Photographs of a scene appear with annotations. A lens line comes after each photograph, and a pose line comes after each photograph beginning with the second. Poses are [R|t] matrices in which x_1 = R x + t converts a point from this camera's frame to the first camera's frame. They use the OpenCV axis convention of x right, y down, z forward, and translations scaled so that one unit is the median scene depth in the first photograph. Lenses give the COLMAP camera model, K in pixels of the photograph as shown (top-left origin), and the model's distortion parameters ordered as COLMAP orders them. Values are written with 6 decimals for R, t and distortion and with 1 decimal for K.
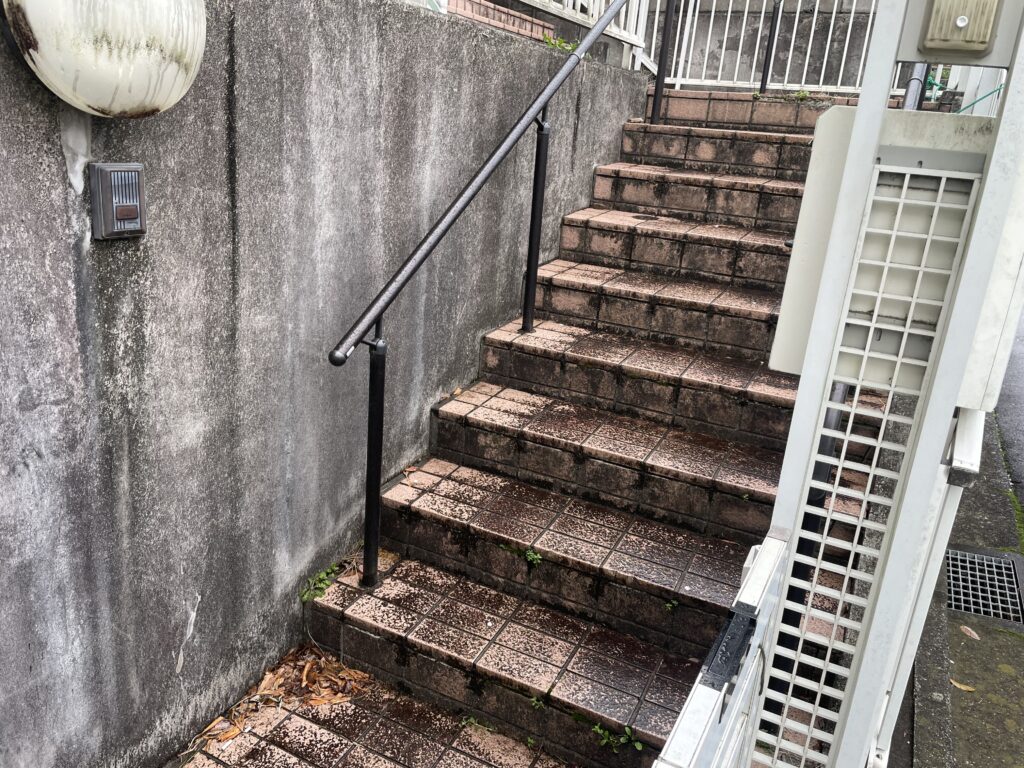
lens RADIAL K [[792.7, 0, 512.0], [0, 792.7, 384.0], [0, 0, 1]] dist [-0.002182, -0.001804]
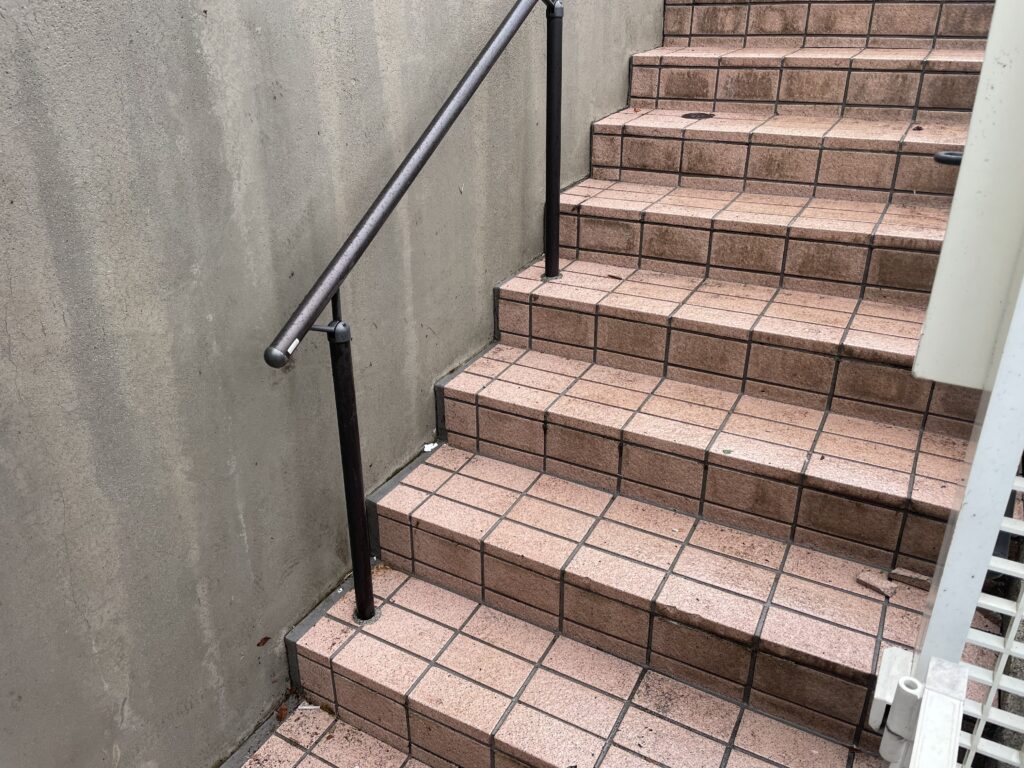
lens RADIAL K [[792.7, 0, 512.0], [0, 792.7, 384.0], [0, 0, 1]] dist [-0.002182, -0.001804]
pose [[0.994465, -0.058803, -0.087067, 0.045119], [0.068575, 0.991127, 0.113862, -0.056176], [0.079599, -0.119202, 0.989674, 0.204908]]
